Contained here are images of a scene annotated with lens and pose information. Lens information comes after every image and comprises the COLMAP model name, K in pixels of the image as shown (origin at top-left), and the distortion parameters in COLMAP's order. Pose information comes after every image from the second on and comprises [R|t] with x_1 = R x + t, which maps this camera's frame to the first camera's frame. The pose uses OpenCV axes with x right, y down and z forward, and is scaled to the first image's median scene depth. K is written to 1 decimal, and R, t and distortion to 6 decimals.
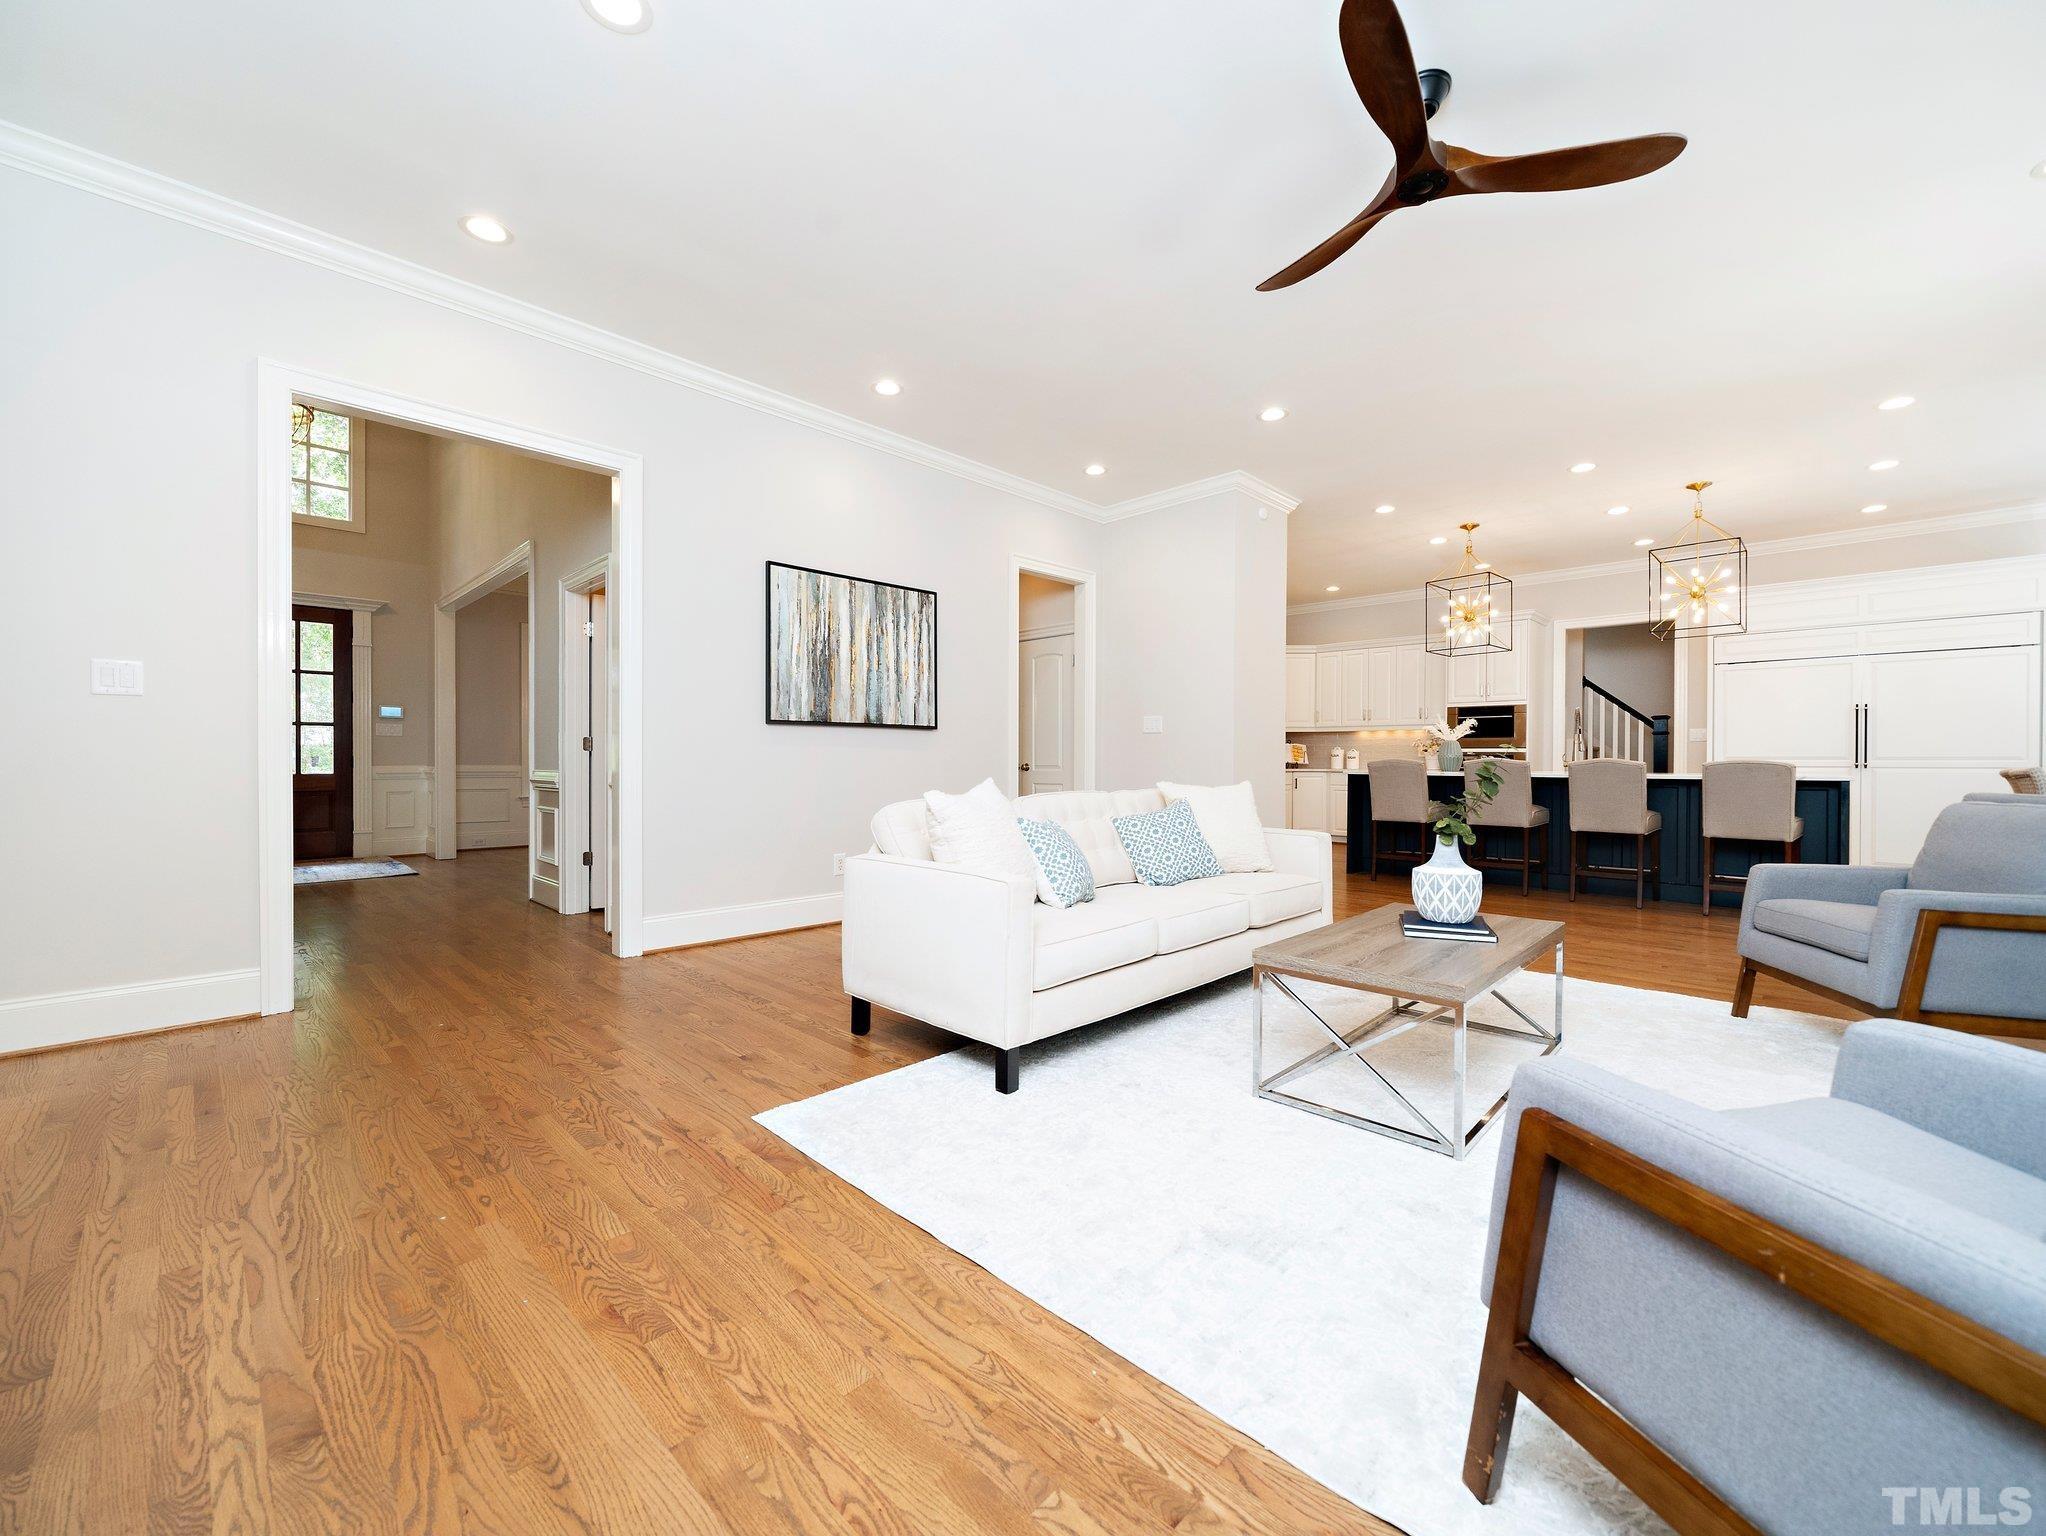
lens RADIAL K [[835.0, 0, 1010.3], [0, 835.0, 766.5], [0, 0, 1]] dist [-0.002119, -0.000178]
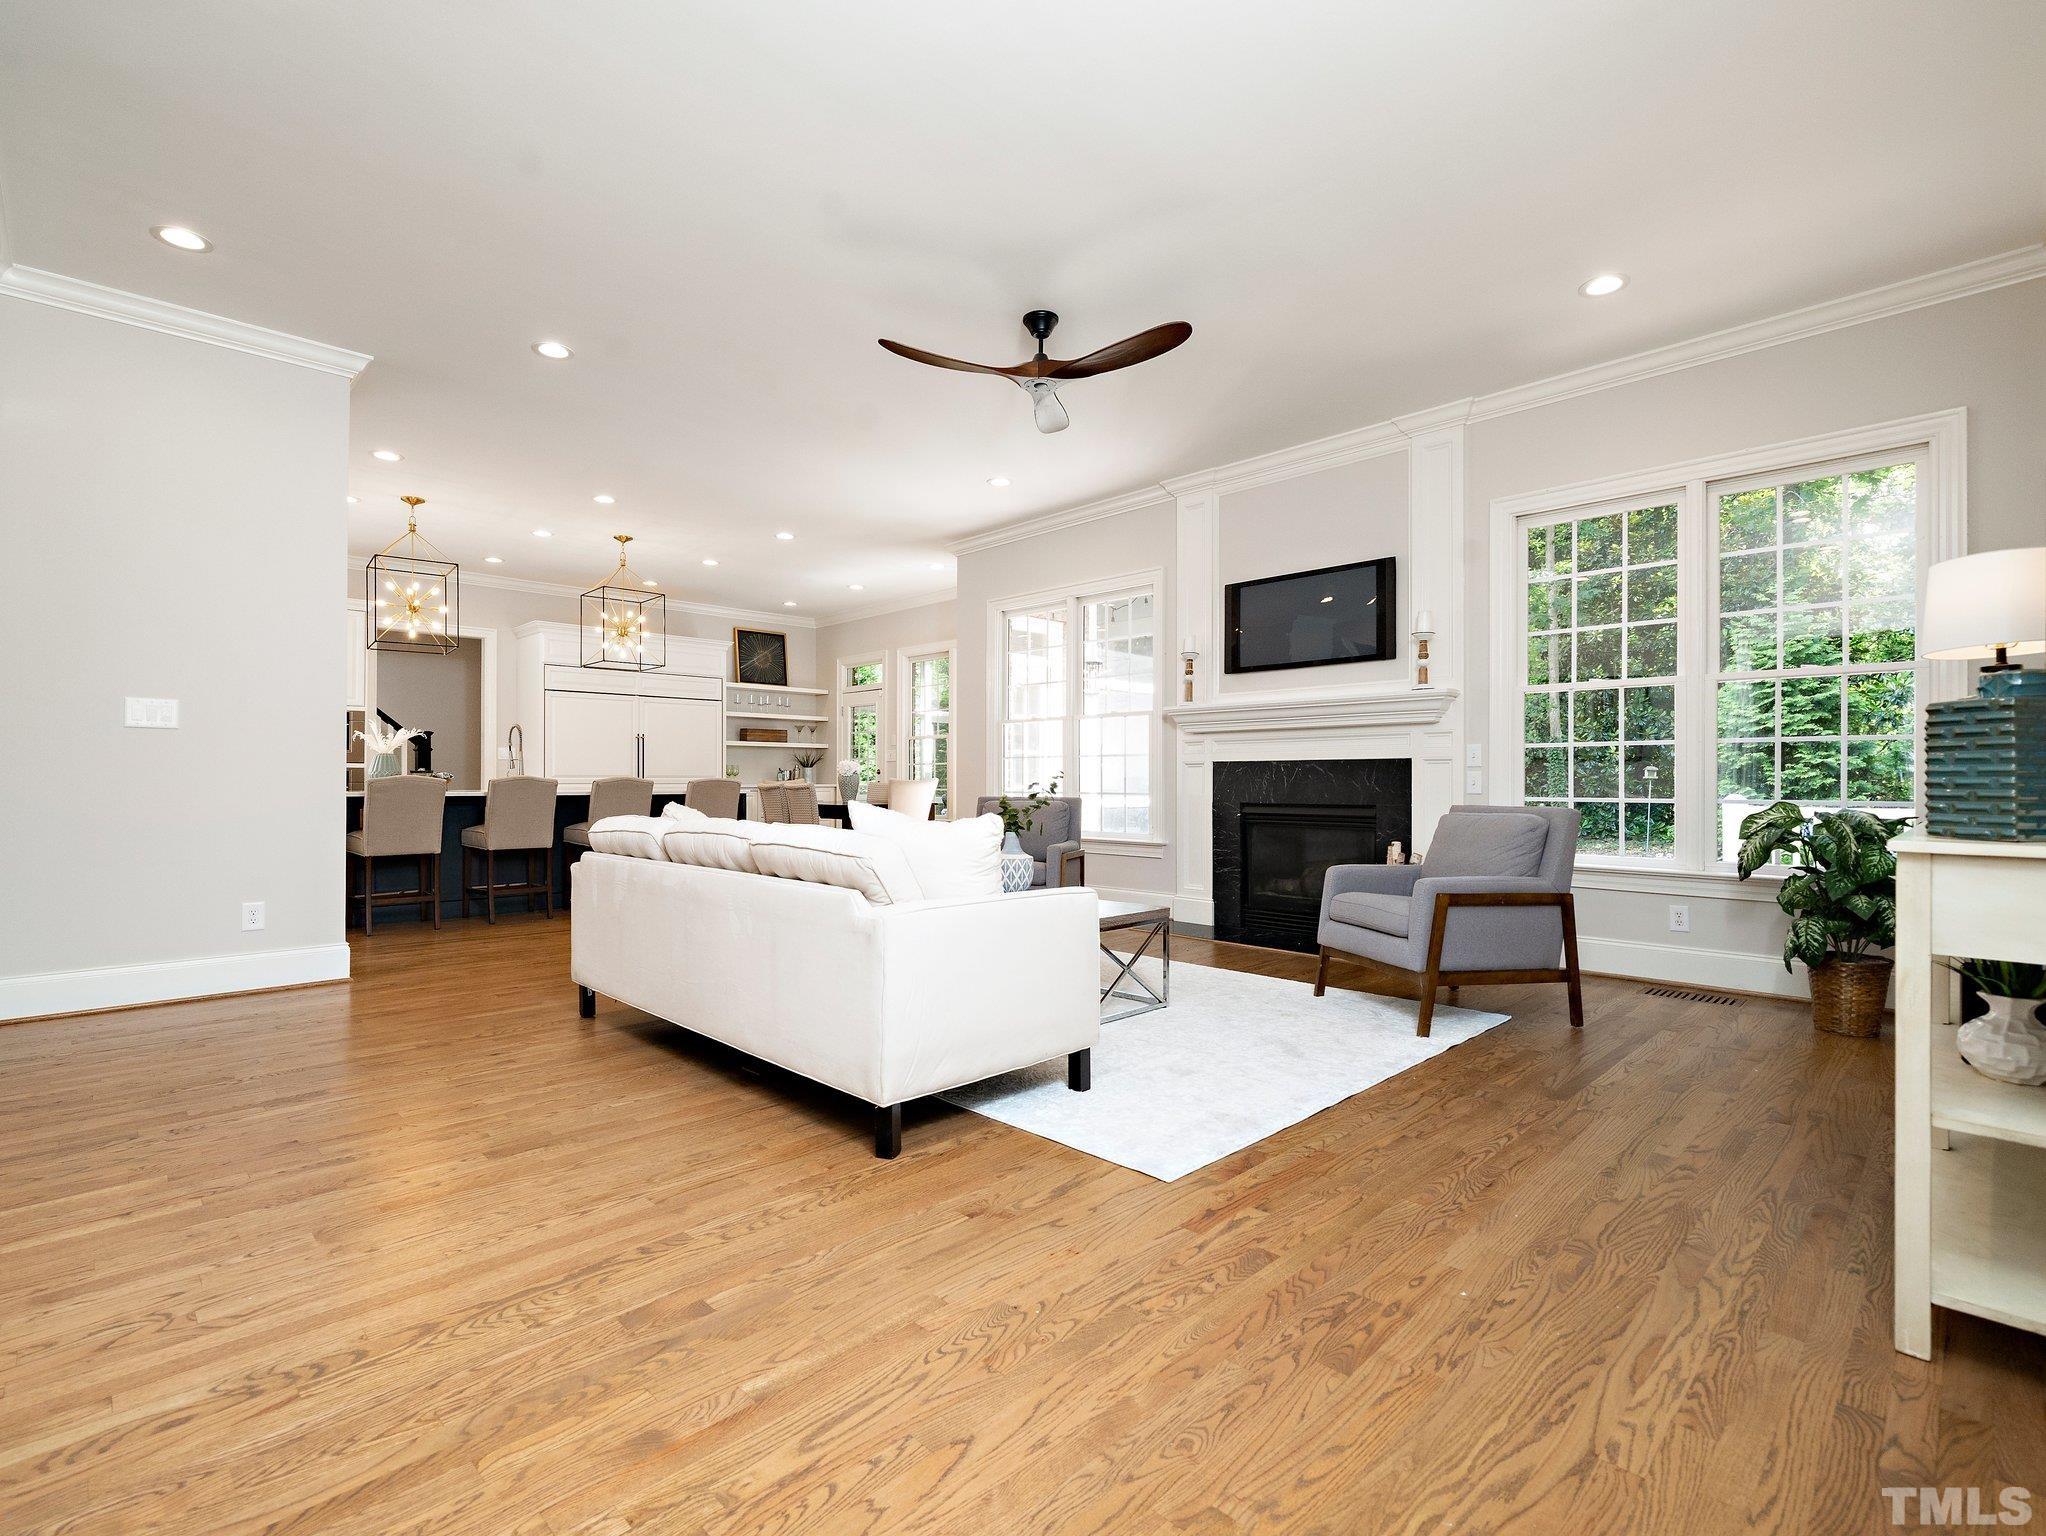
lens RADIAL K [[966.3, 0, 1040.0], [0, 966.3, 778.2], [0, 0, 1]] dist [-0.000866, 0.000607]
pose [[-0.011980, -0.000427, 0.999928, -1.265842], [0.003664, 0.999993, 0.000471, -0.011961], [-0.999922, 0.003669, -0.011978, 1.082647]]
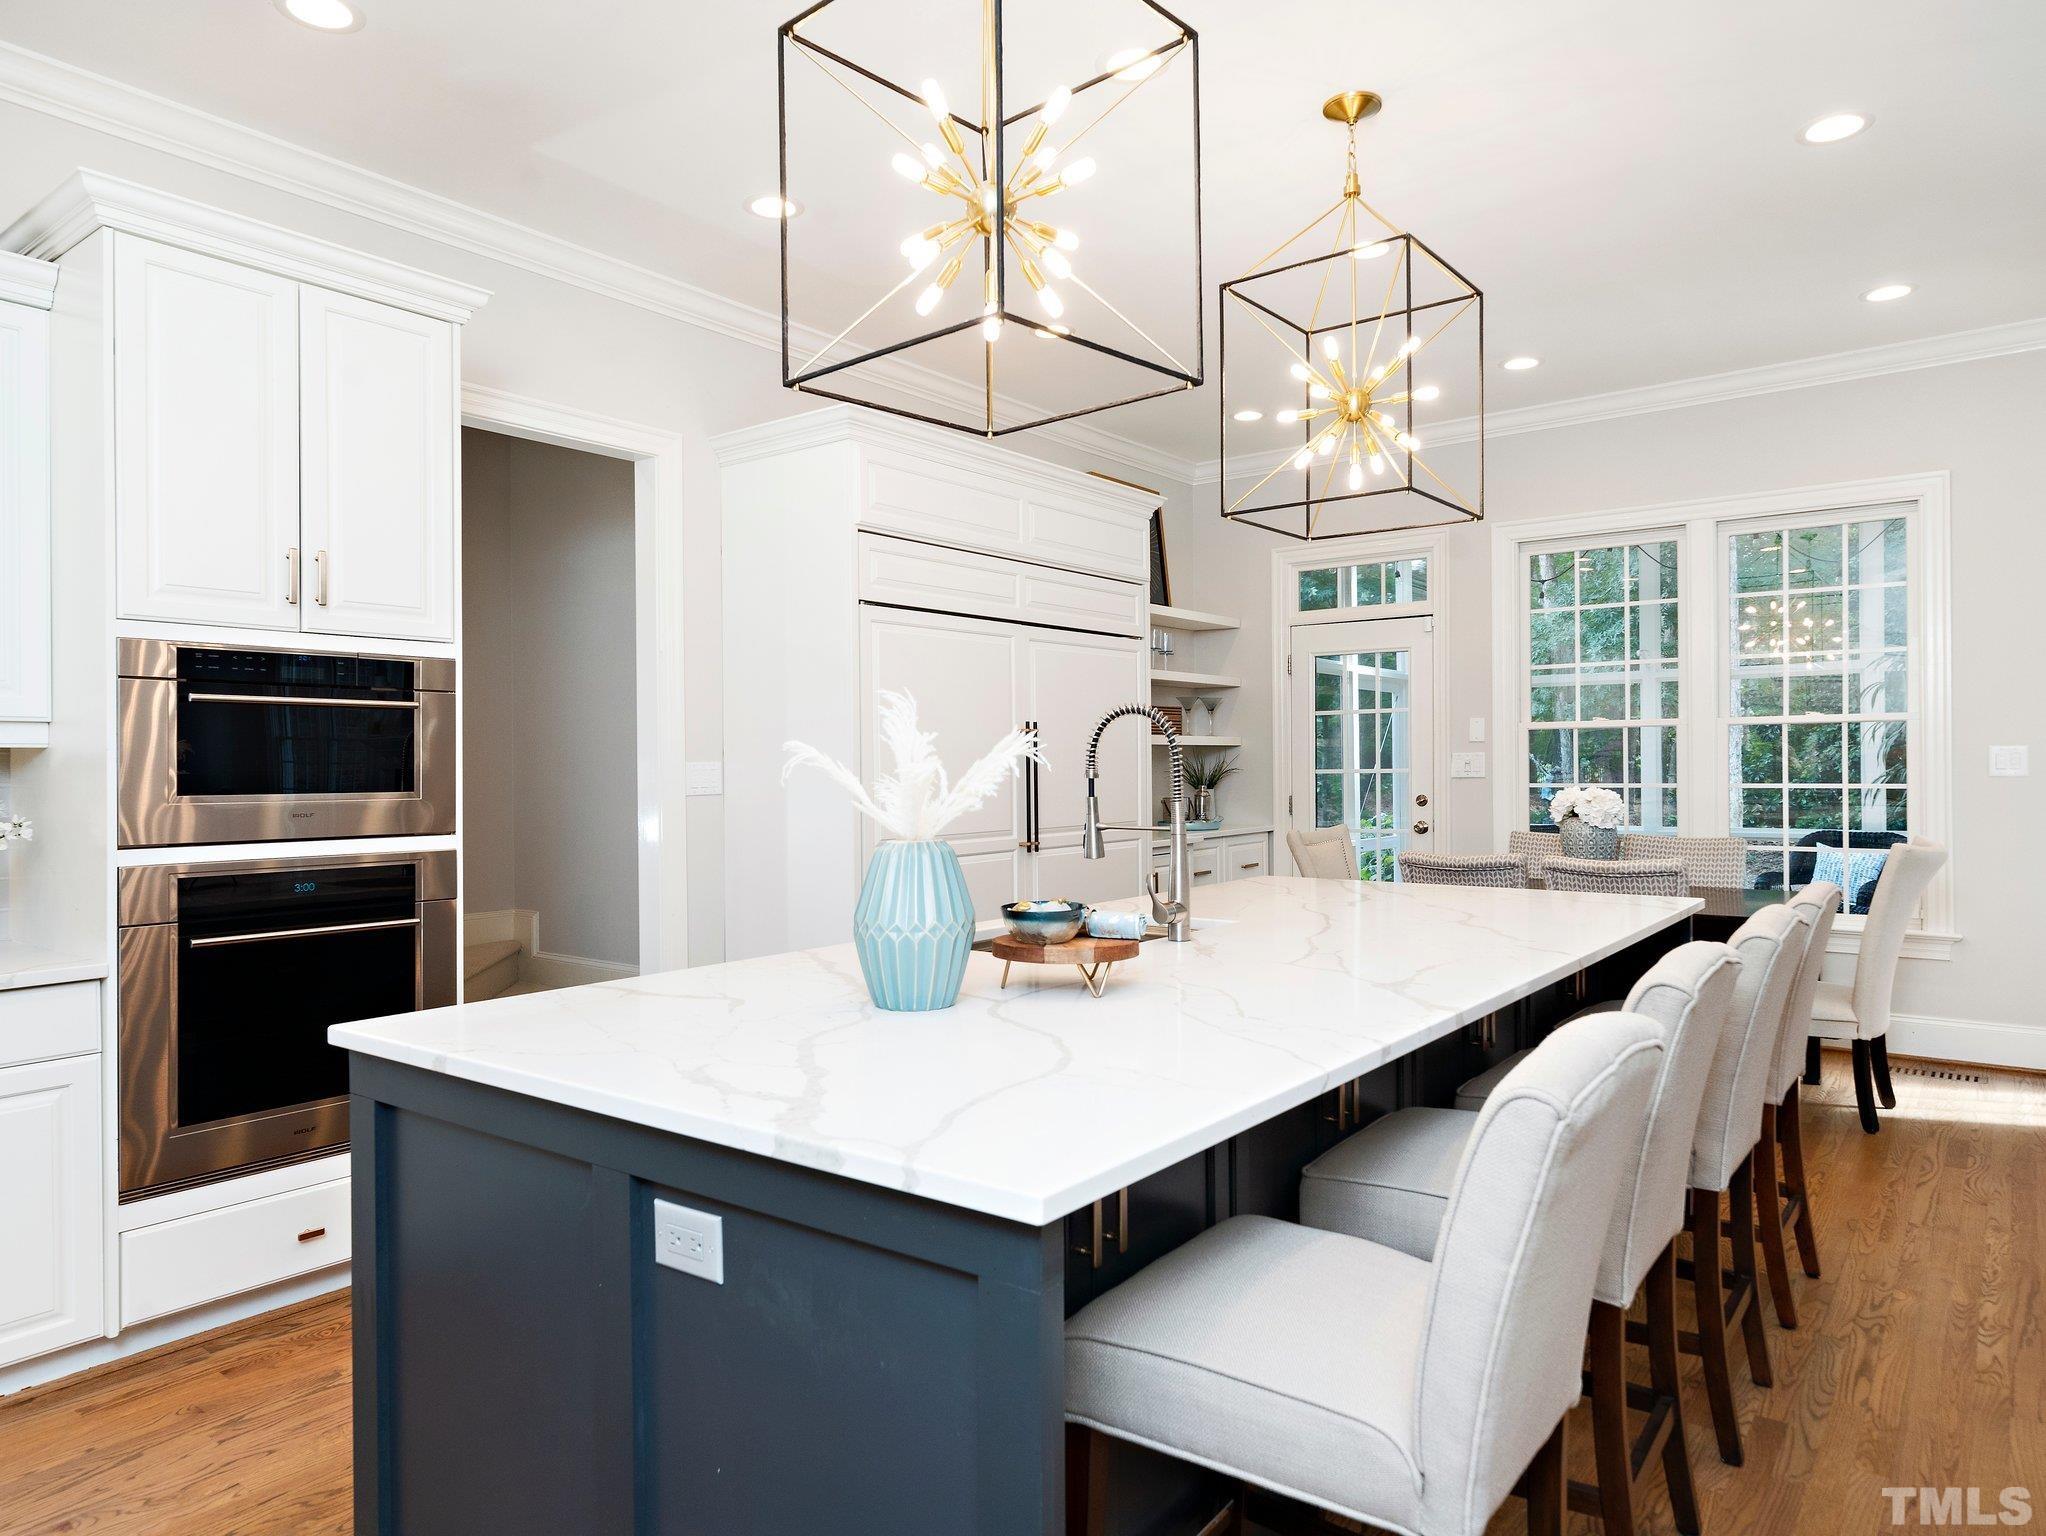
lens RADIAL K [[1312.9, 0, 1015.1], [0, 1312.9, 769.6], [0, 0, 1]] dist [0.001431, 0.002461]
pose [[-0.141166, -0.011092, 0.989924, 0.694629], [0.010391, 0.999866, 0.012685, -0.151086], [-0.989931, 0.012077, -0.141031, 3.001416]]
